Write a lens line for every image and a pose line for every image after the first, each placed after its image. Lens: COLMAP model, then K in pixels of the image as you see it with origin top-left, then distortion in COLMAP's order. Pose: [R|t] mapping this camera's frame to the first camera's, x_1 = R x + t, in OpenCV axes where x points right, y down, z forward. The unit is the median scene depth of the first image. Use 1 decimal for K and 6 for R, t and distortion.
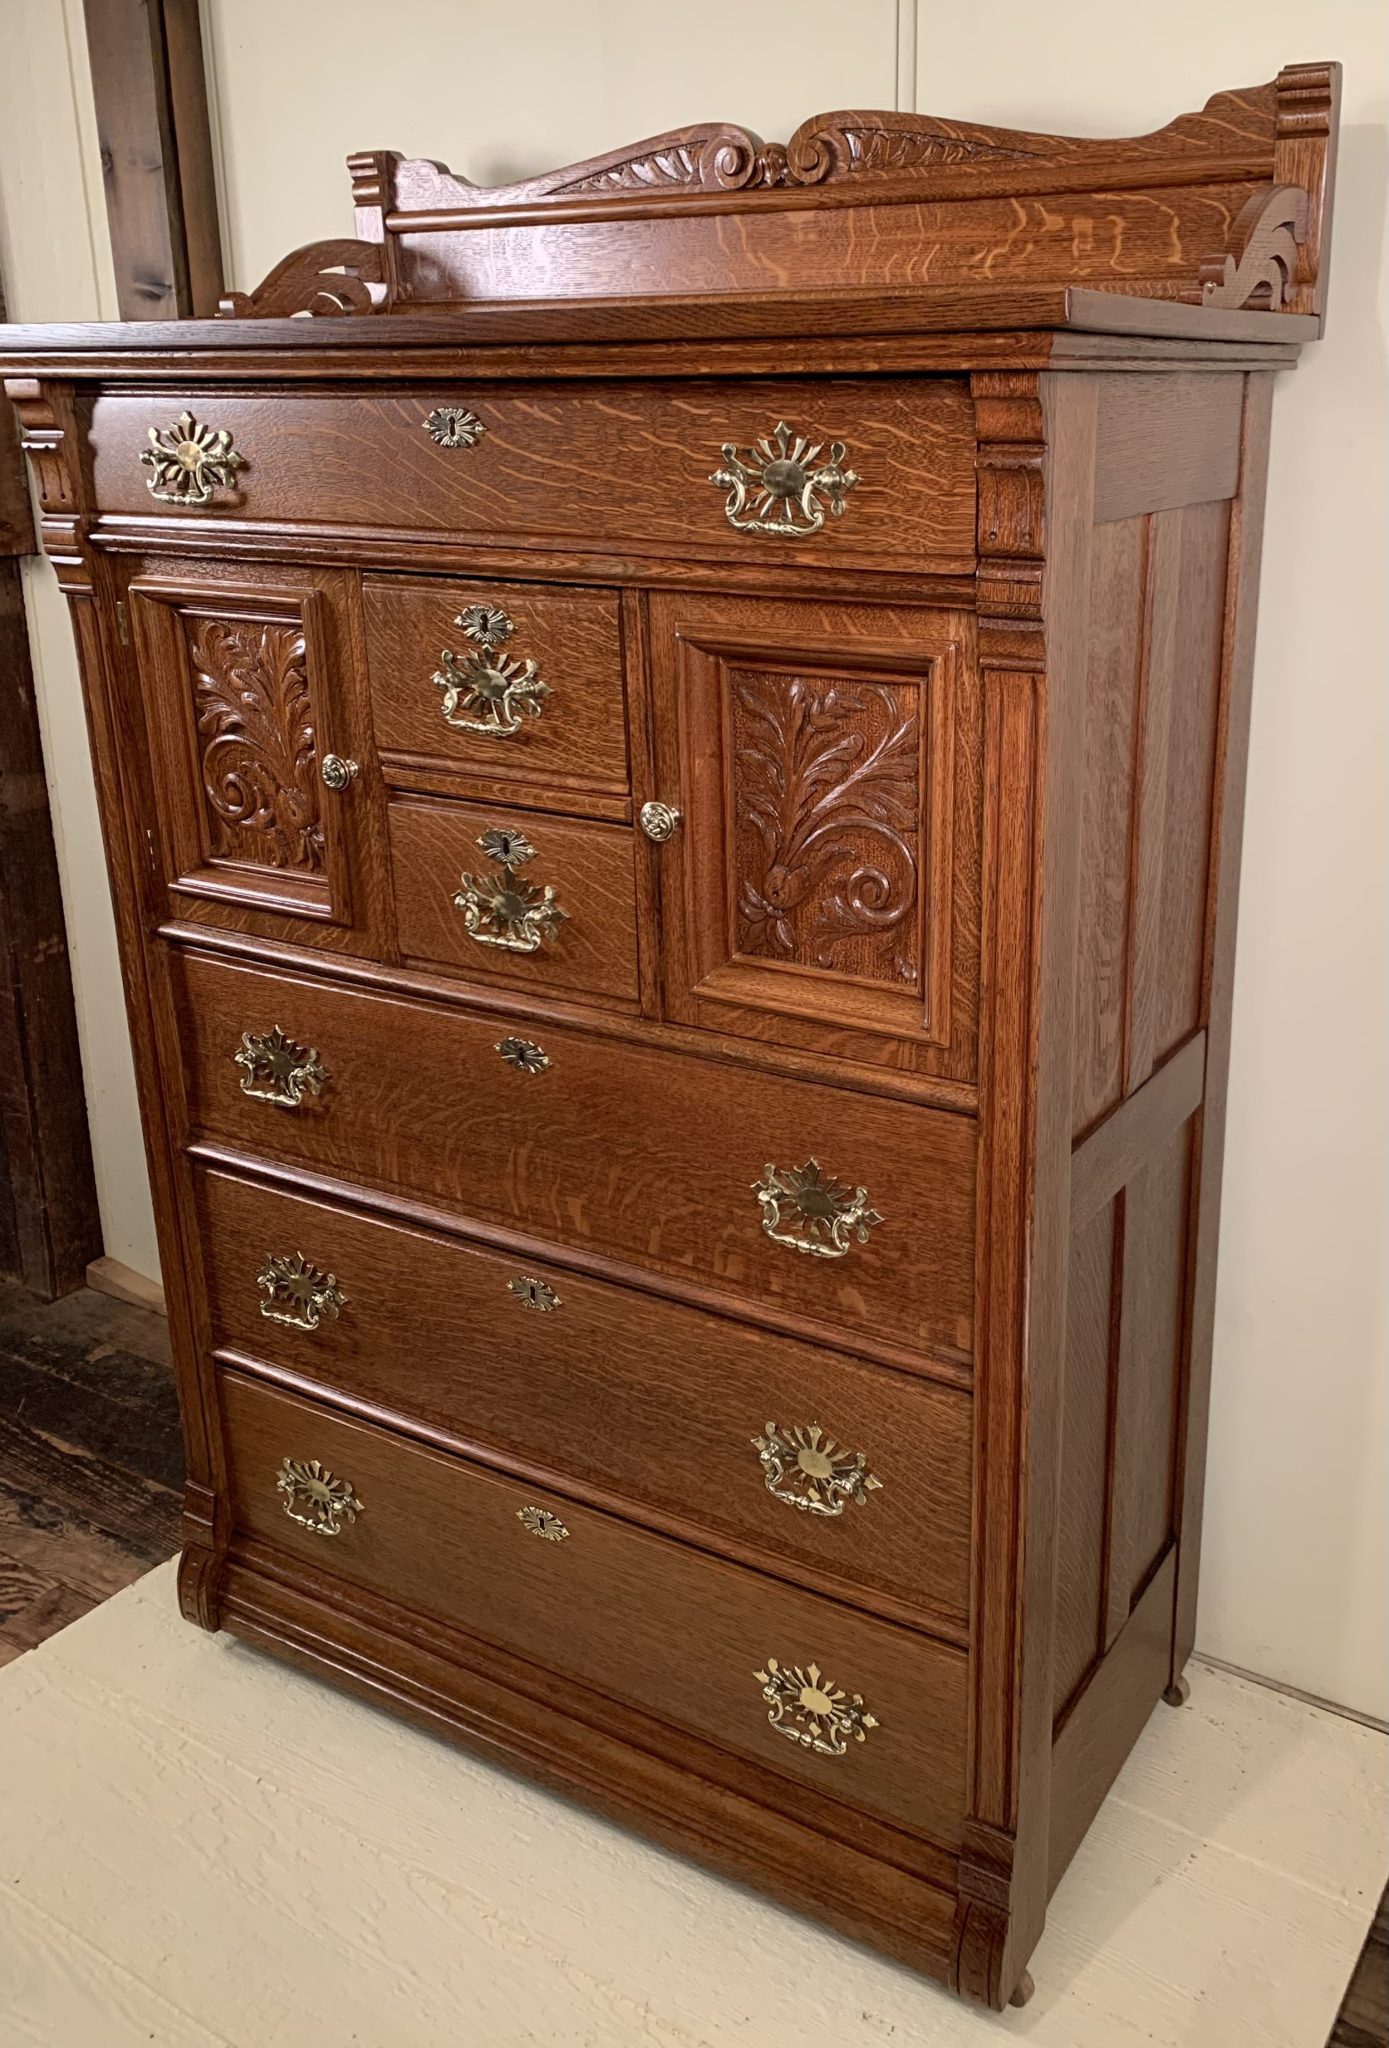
lens RADIAL K [[1735.0, 0, 697.6], [0, 1735.0, 987.3], [0, 0, 1]] dist [0.169304, -0.325109]
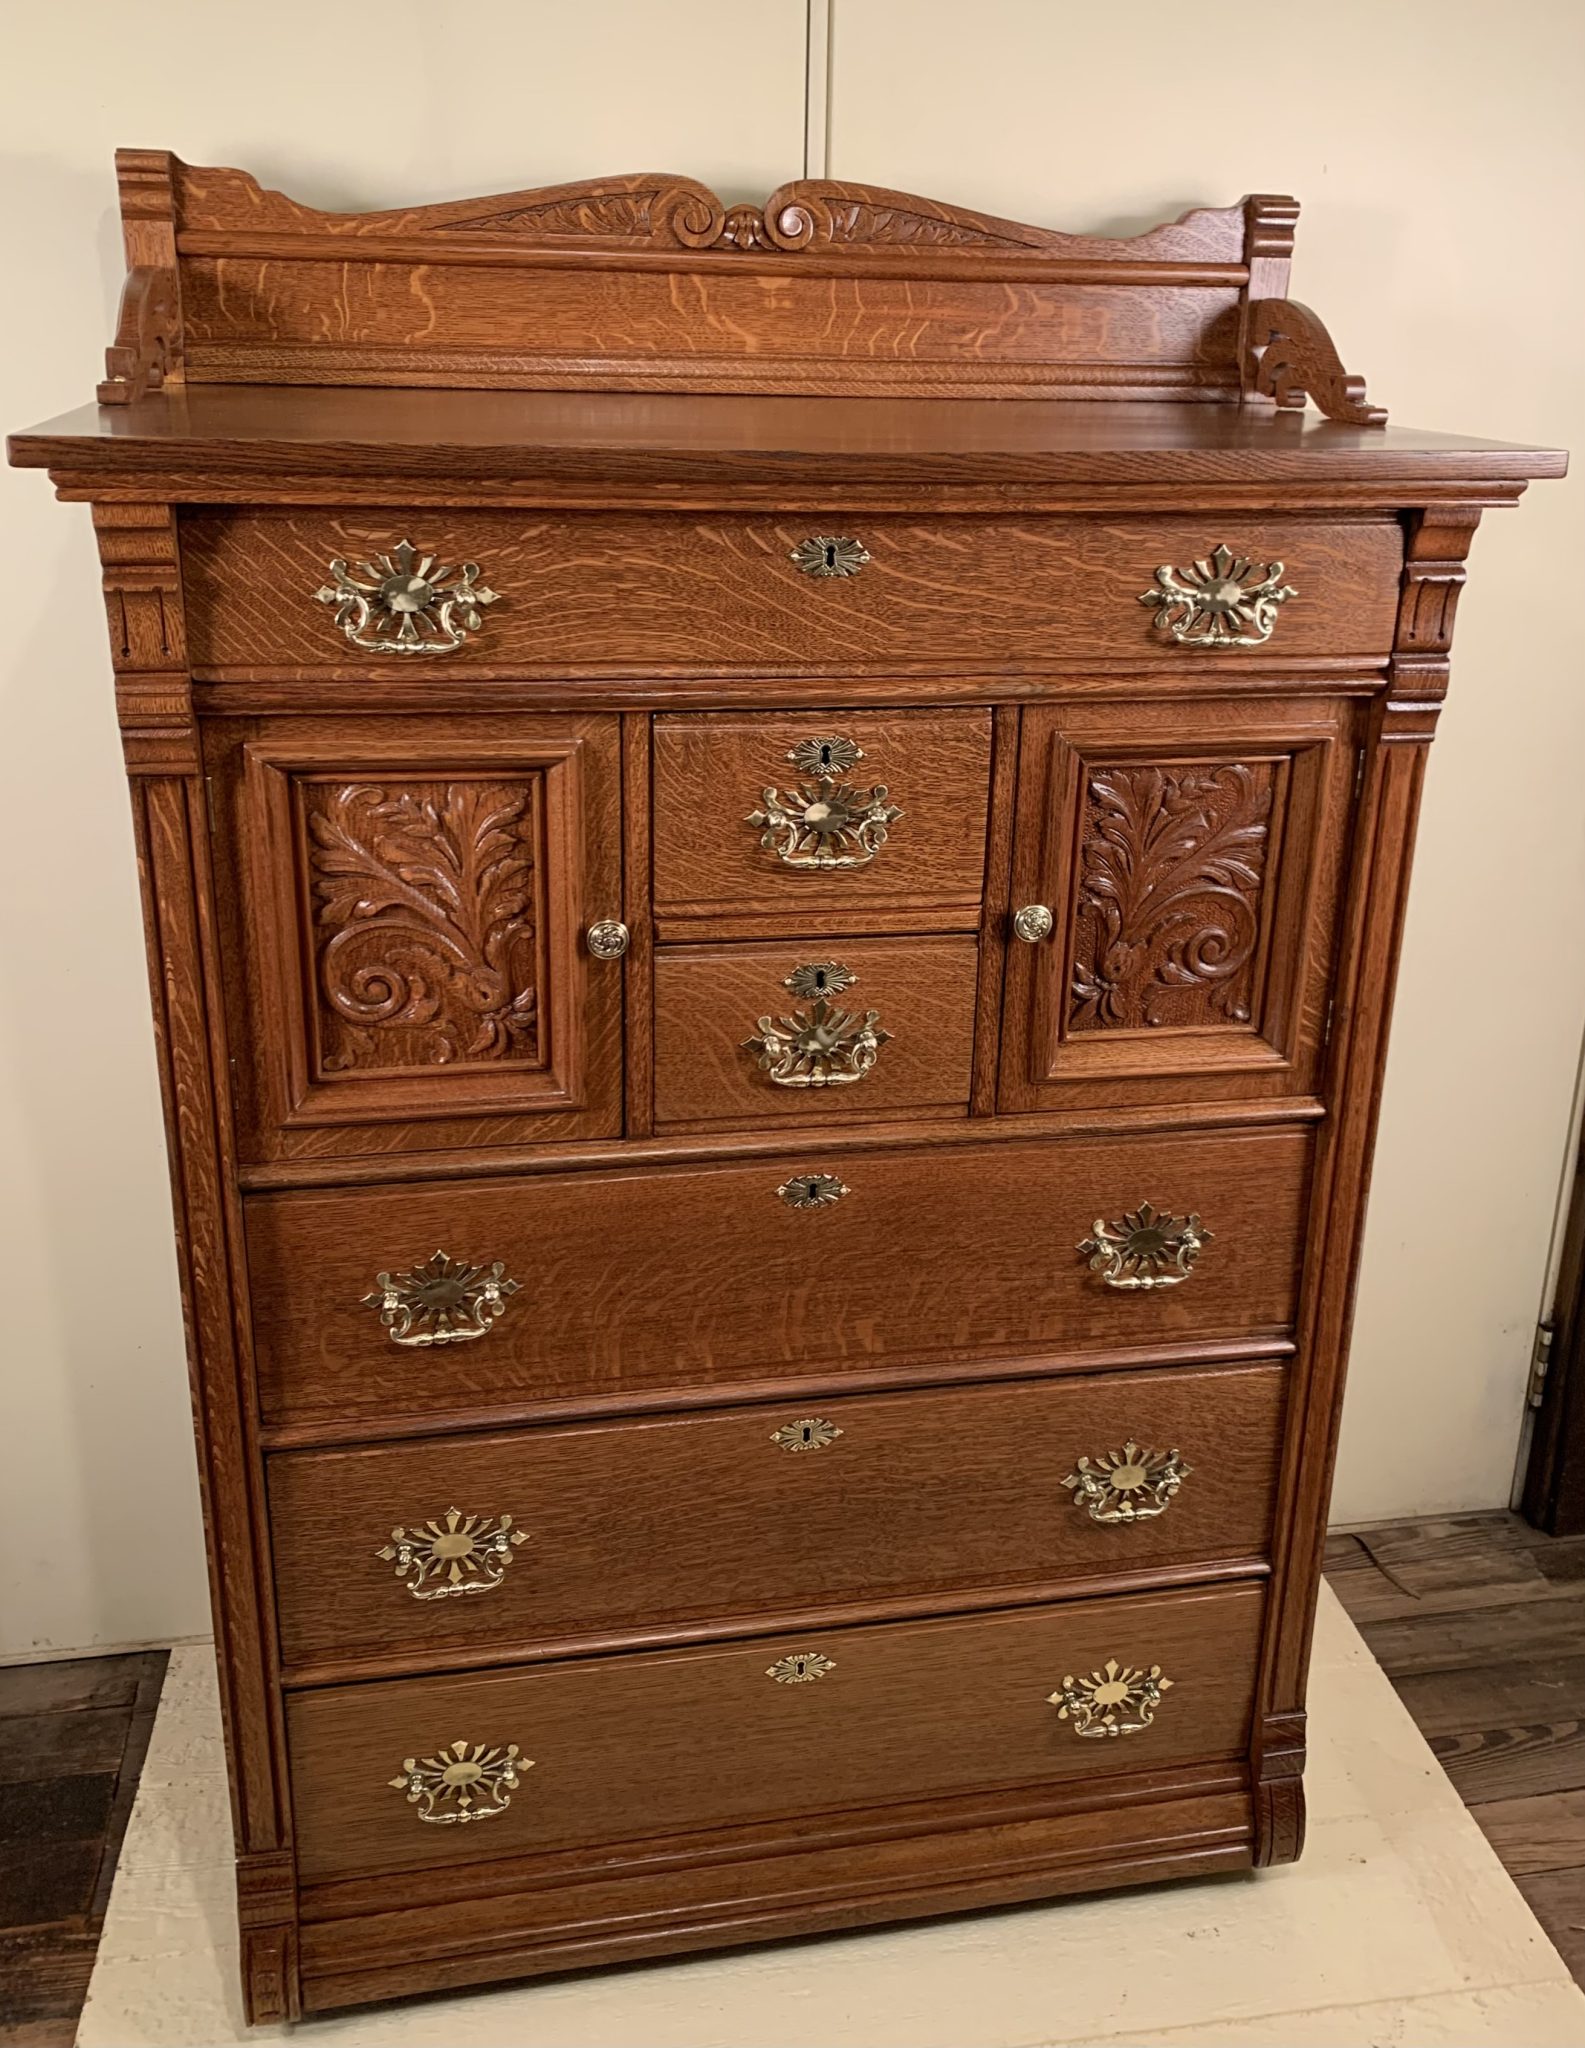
lens RADIAL K [[1946.6, 0, 792.5], [0, 1946.6, 1024.0], [0, 0, 1]] dist [0.176079, -0.339726]
pose [[0.725803, -0.227641, 0.649145, -0.801495], [0.197026, 0.972917, 0.120888, -0.185818], [-0.659083, 0.040157, 0.750997, 0.213759]]
